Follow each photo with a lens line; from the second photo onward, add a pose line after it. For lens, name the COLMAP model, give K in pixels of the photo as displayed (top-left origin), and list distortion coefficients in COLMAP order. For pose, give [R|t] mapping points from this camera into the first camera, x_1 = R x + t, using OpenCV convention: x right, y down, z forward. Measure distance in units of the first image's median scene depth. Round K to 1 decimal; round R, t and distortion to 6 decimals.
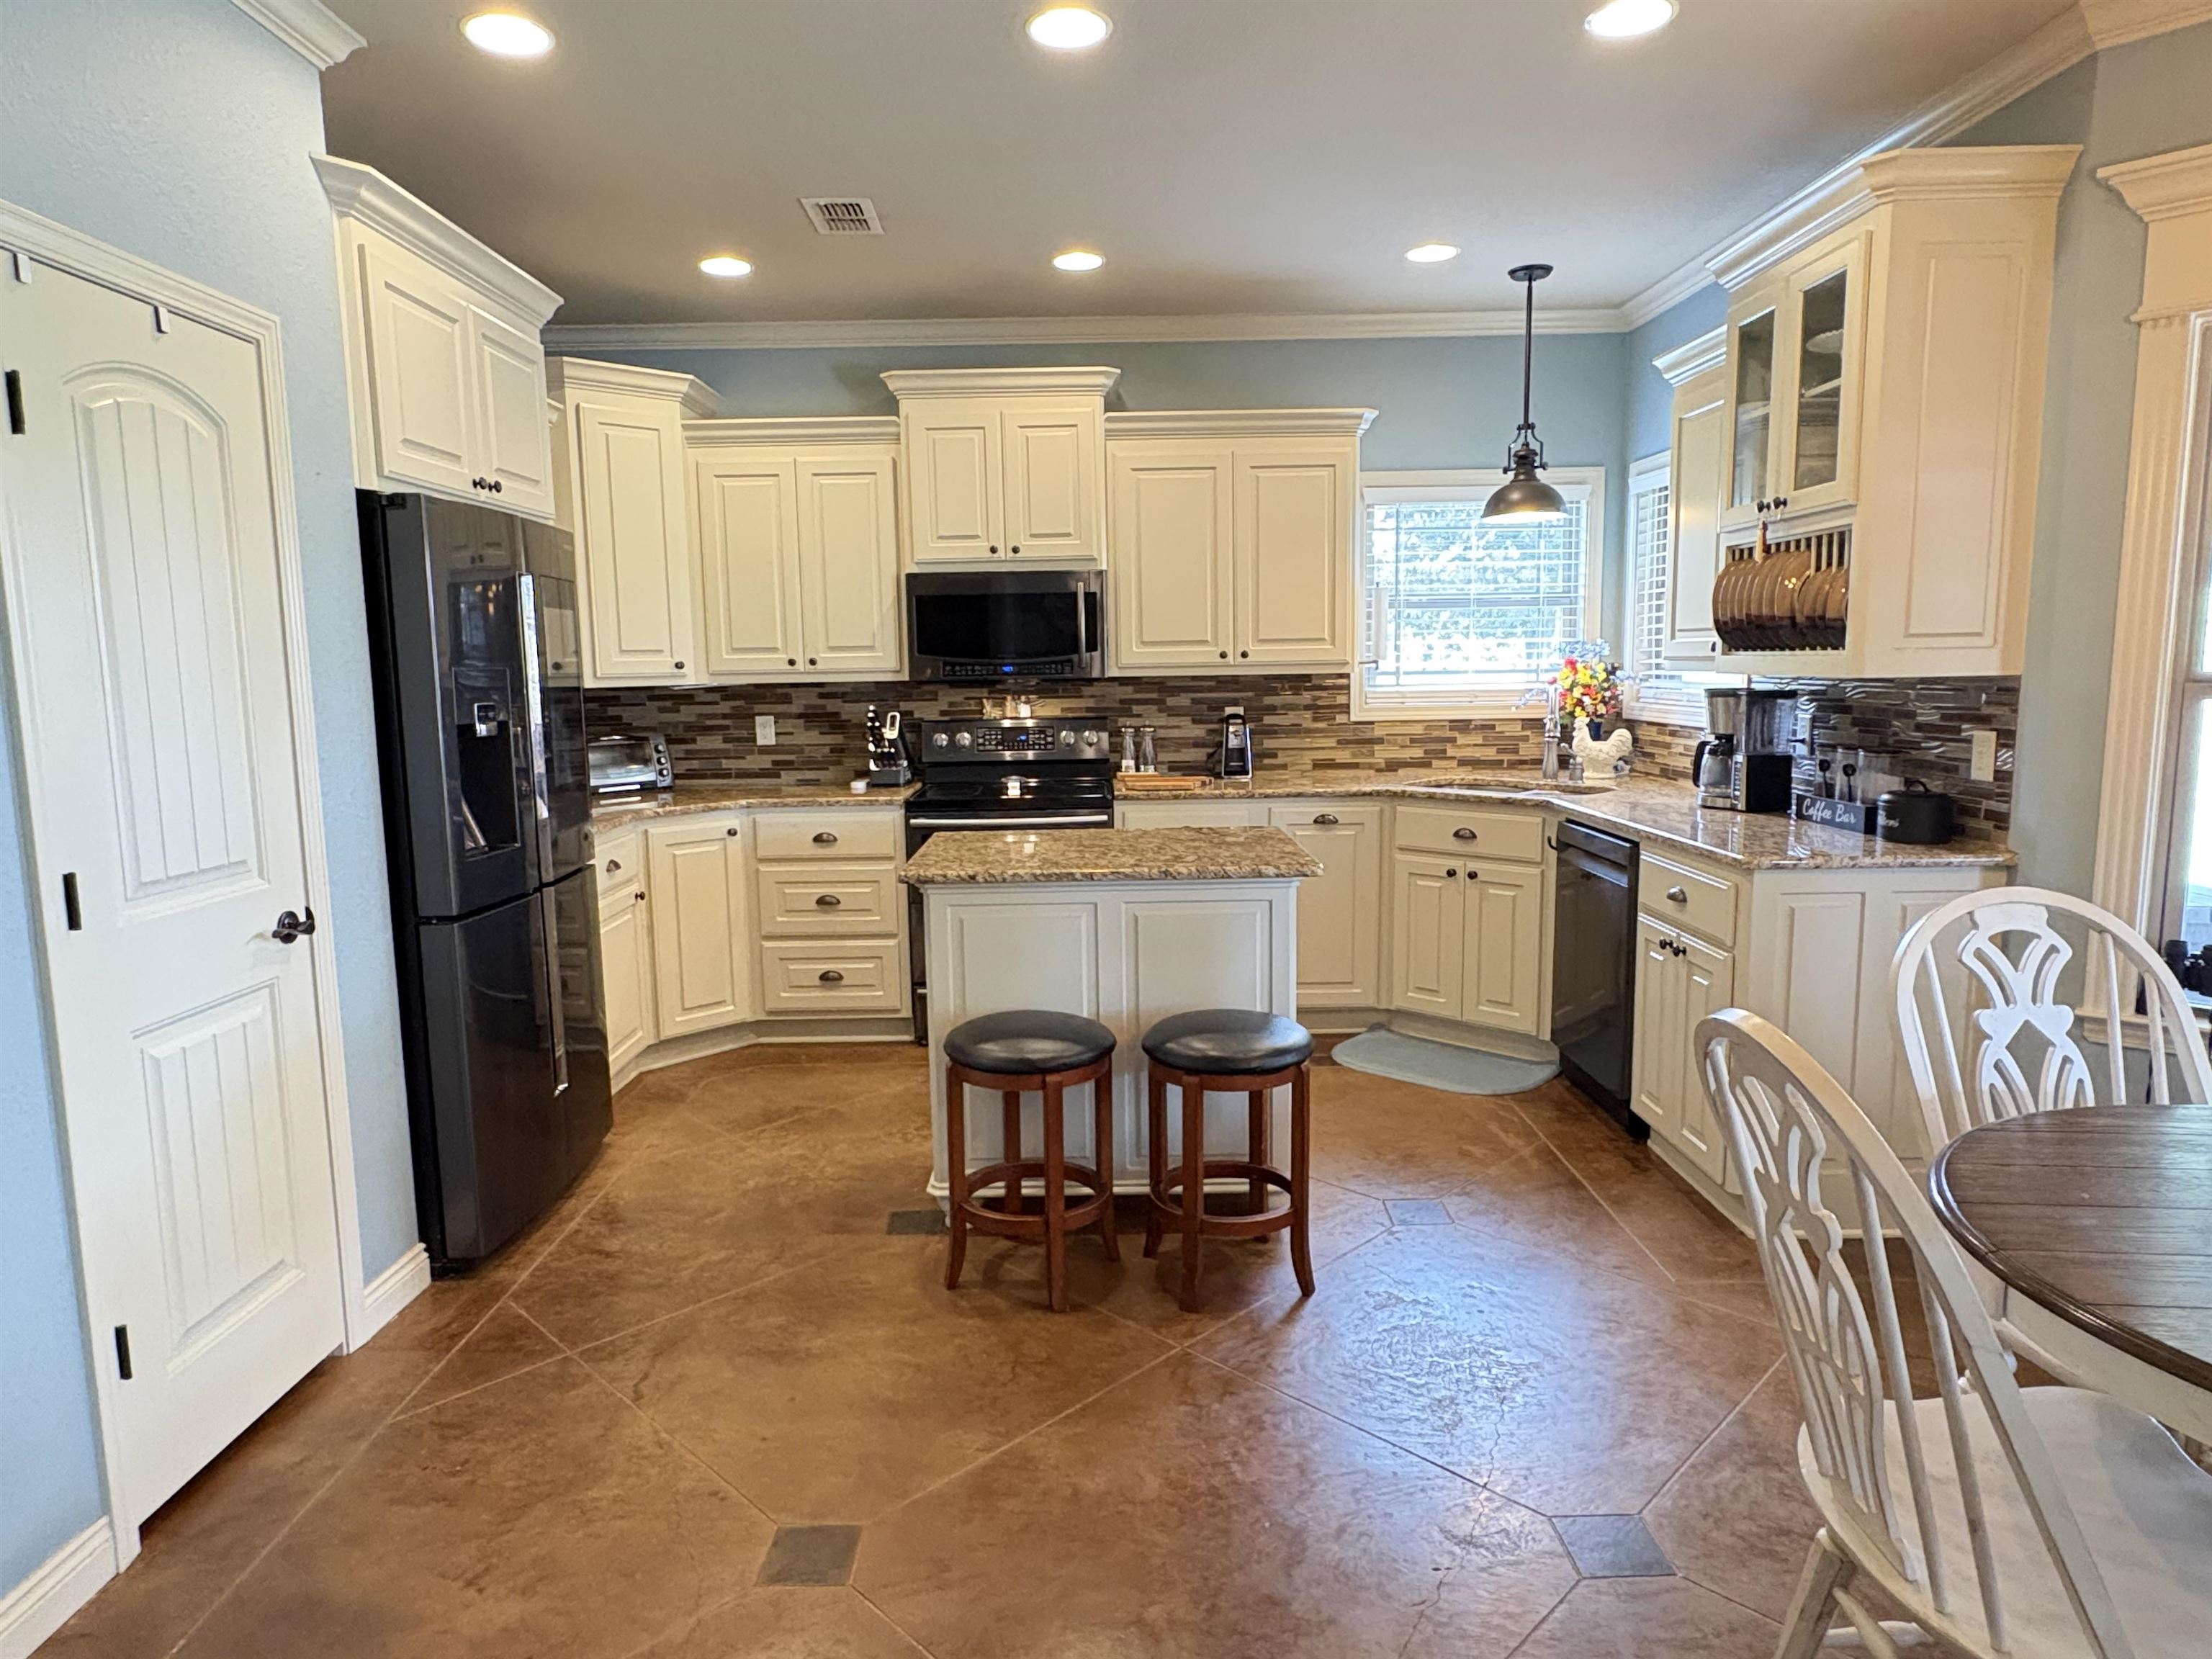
lens RADIAL K [[1329.6, 0, 1100.0], [0, 1329.6, 829.3], [0, 0, 1]] dist [-0.002111, 0.005080]
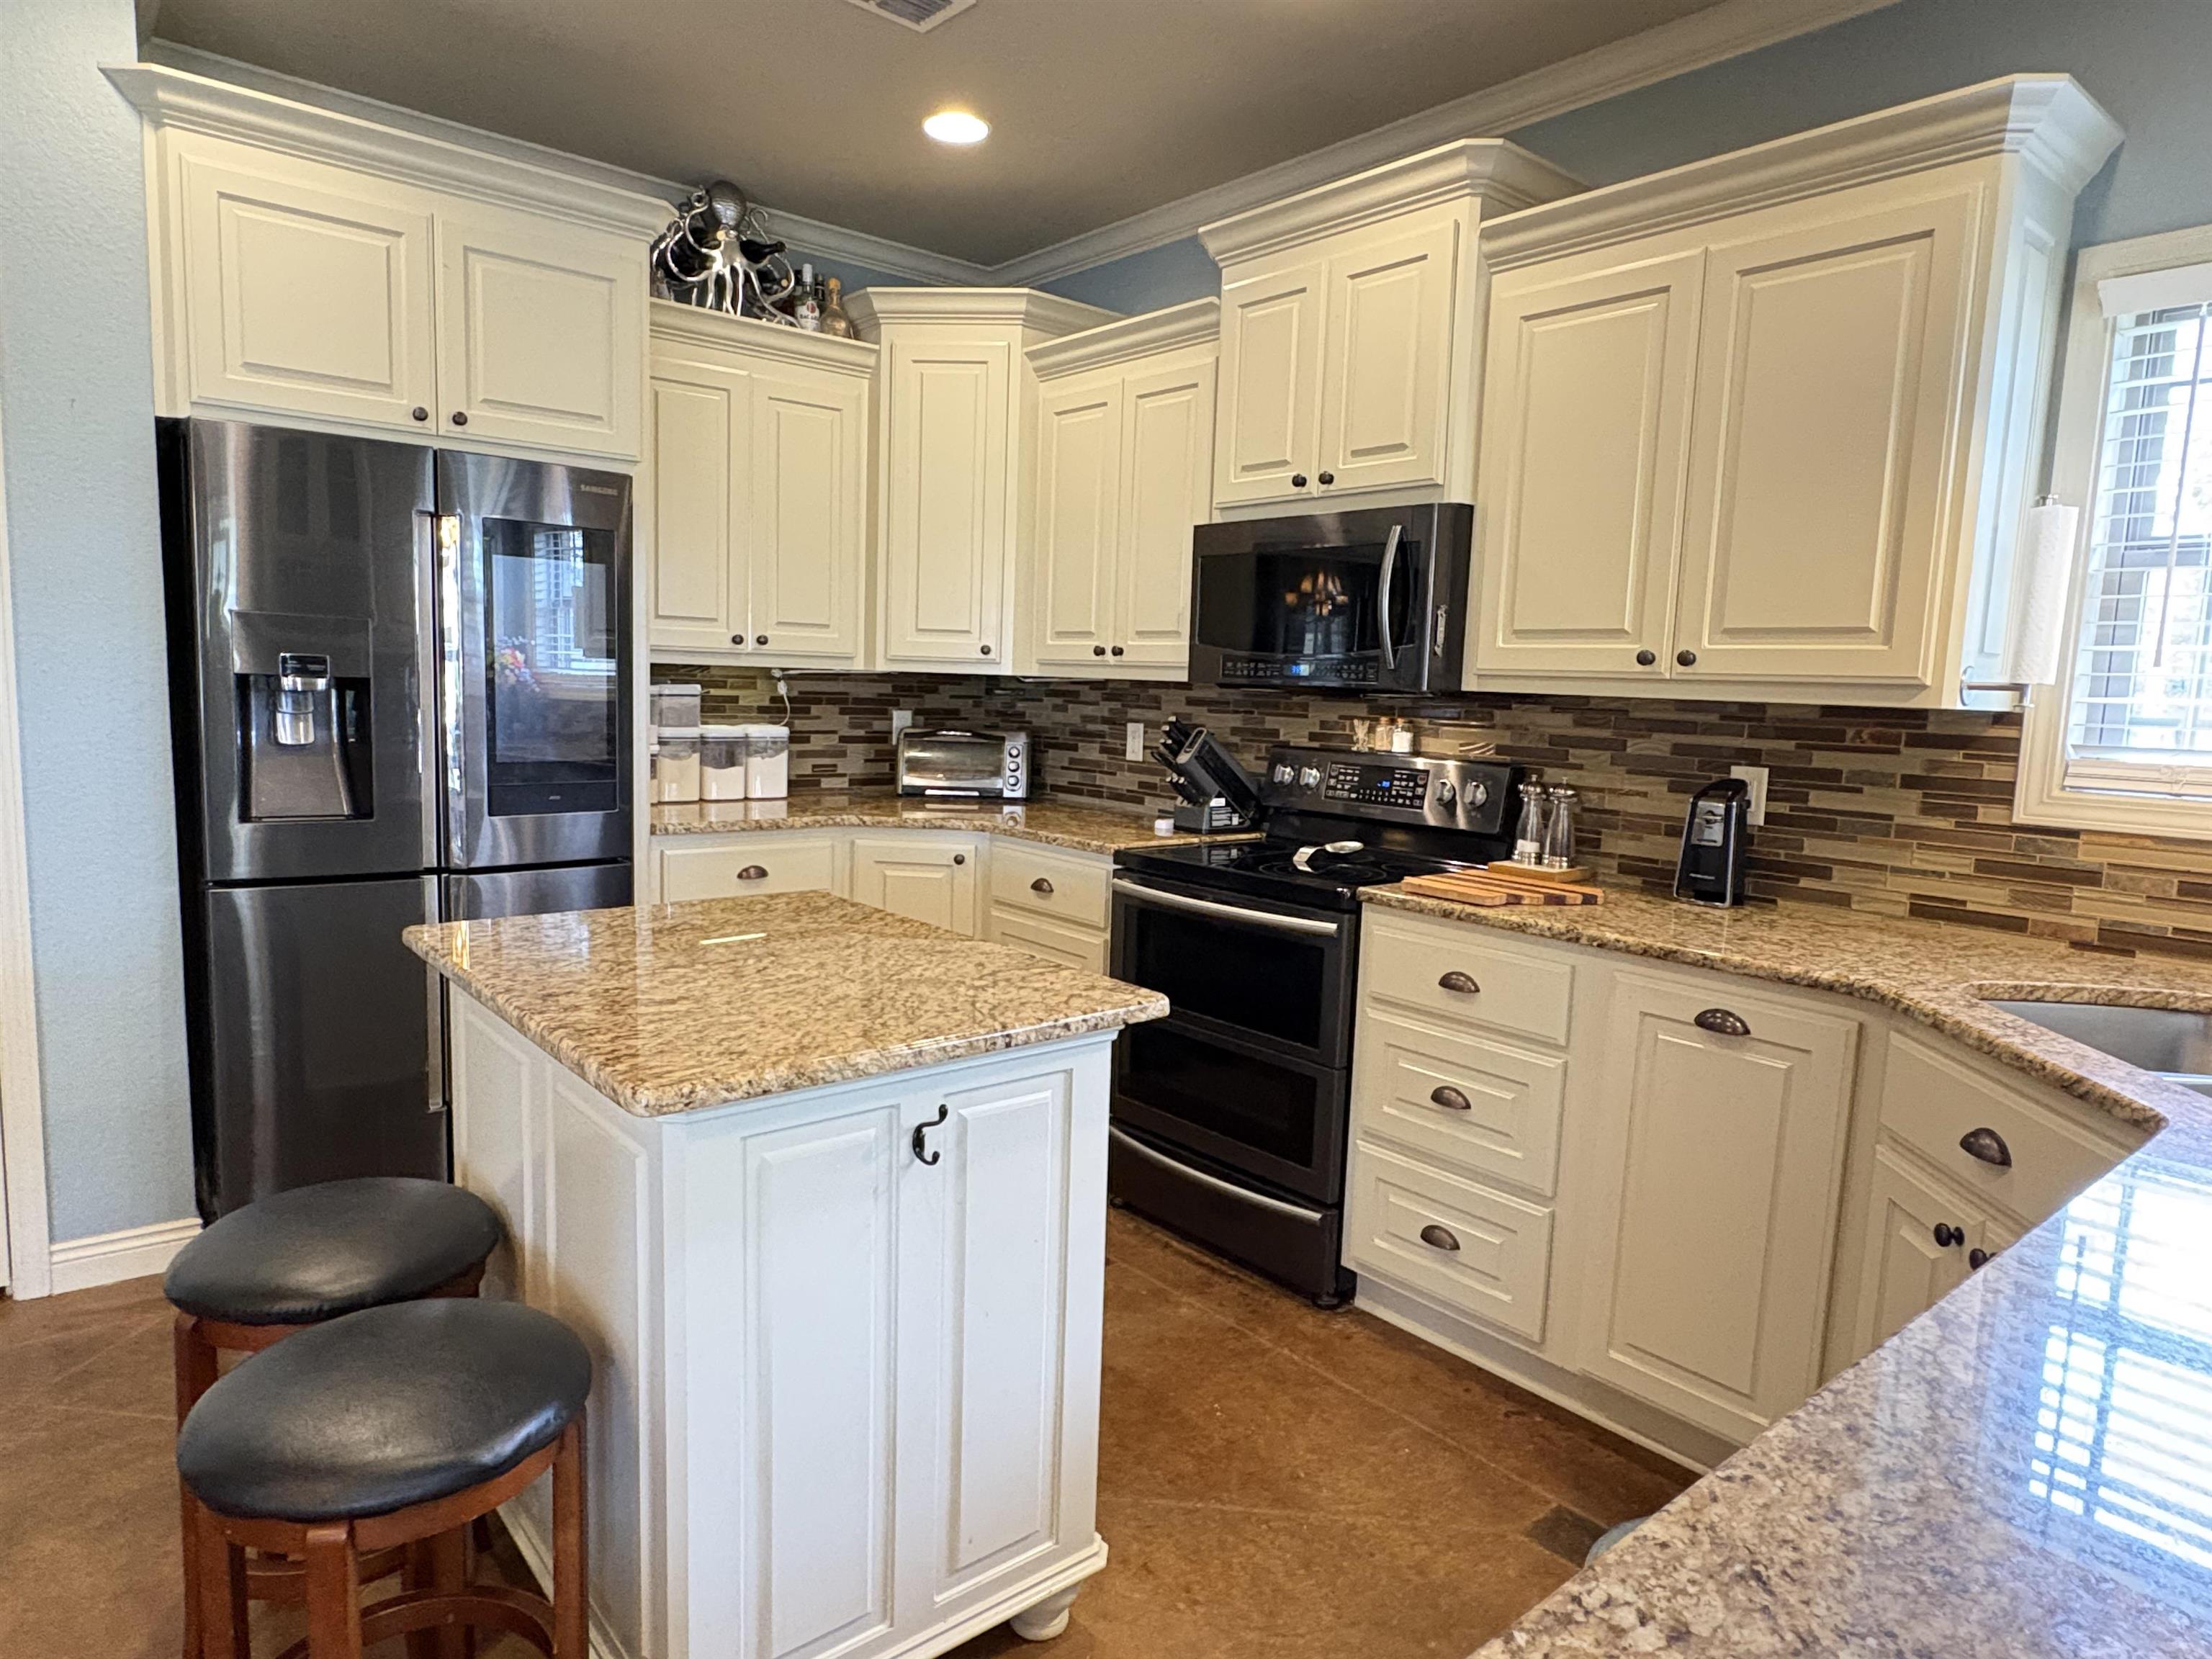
lens RADIAL K [[1329.6, 0, 1100.0], [0, 1329.6, 829.3], [0, 0, 1]] dist [-0.002111, 0.005080]
pose [[0.638775, 0.126543, -0.758916, 0.358664], [-0.143719, 0.988645, 0.043881, -0.059662], [0.755851, 0.081041, 0.649709, 0.524797]]
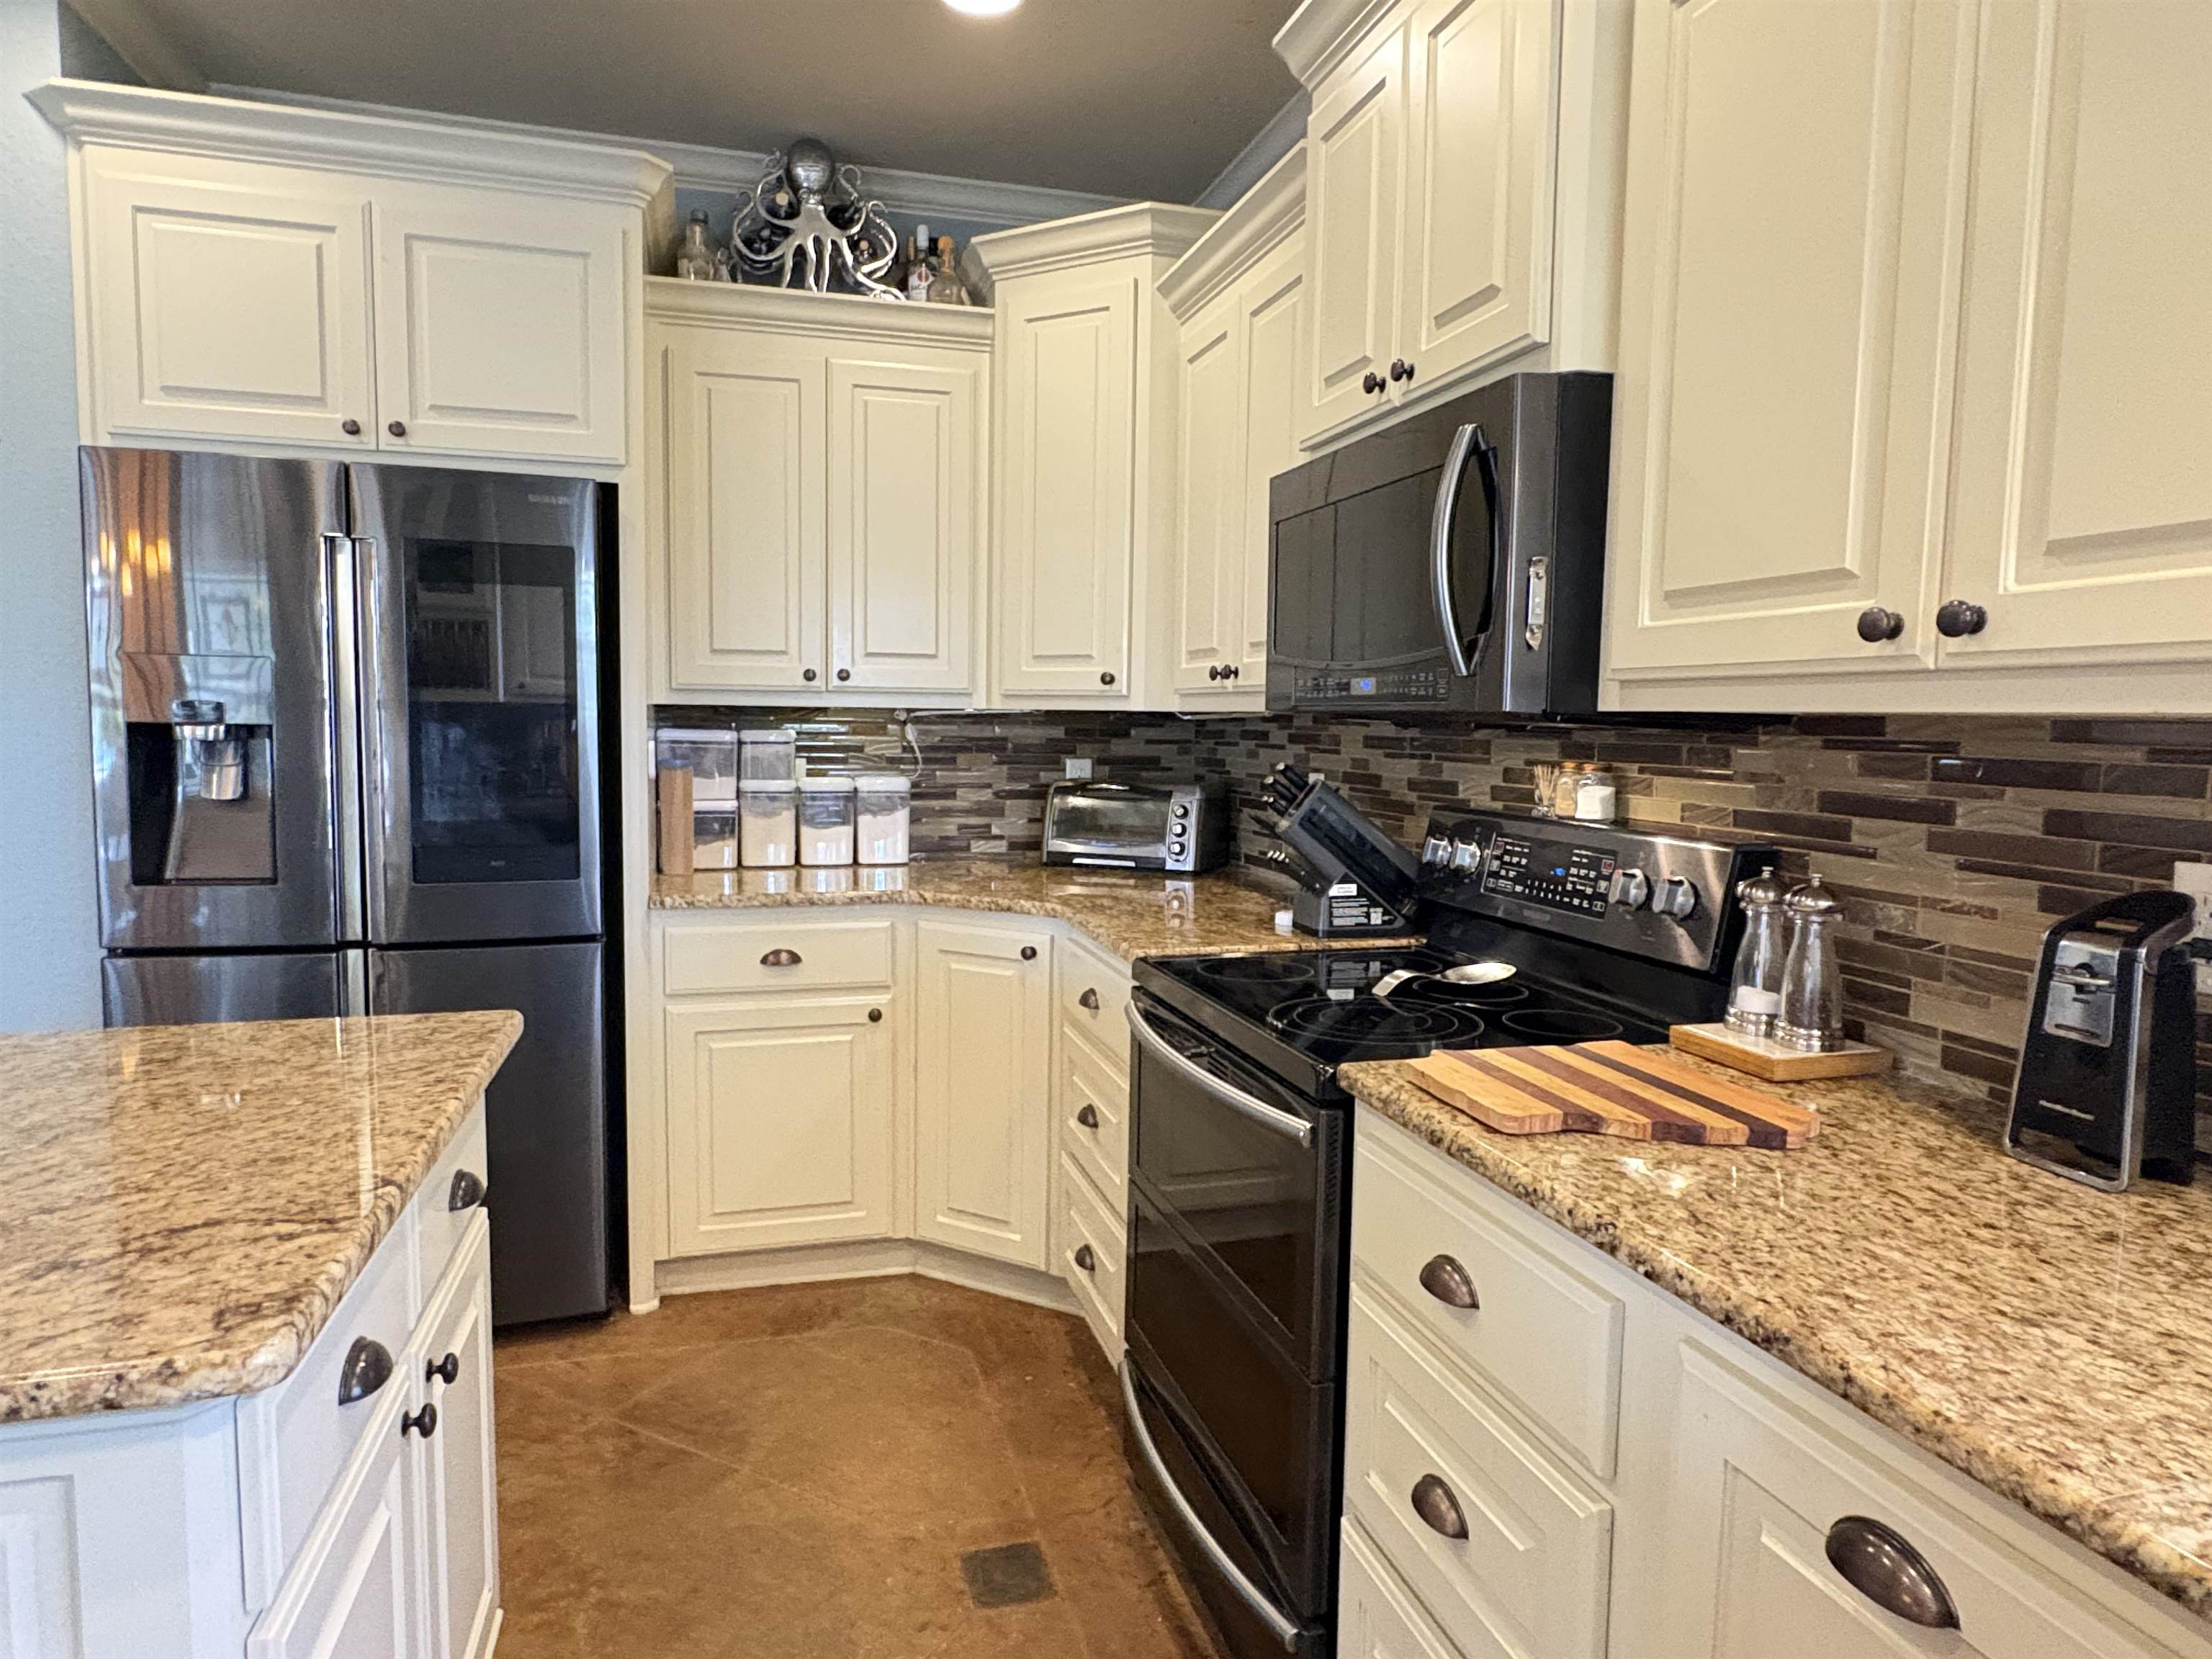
lens RADIAL K [[1325.4, 0, 1095.2], [0, 1325.4, 826.2], [0, 0, 1]] dist [0.000790, 0.002567]
pose [[0.263505, 0.101038, -0.959352, 0.287102], [-0.142249, 0.987698, 0.064952, -0.093446], [0.954112, 0.119351, 0.274636, 0.820940]]
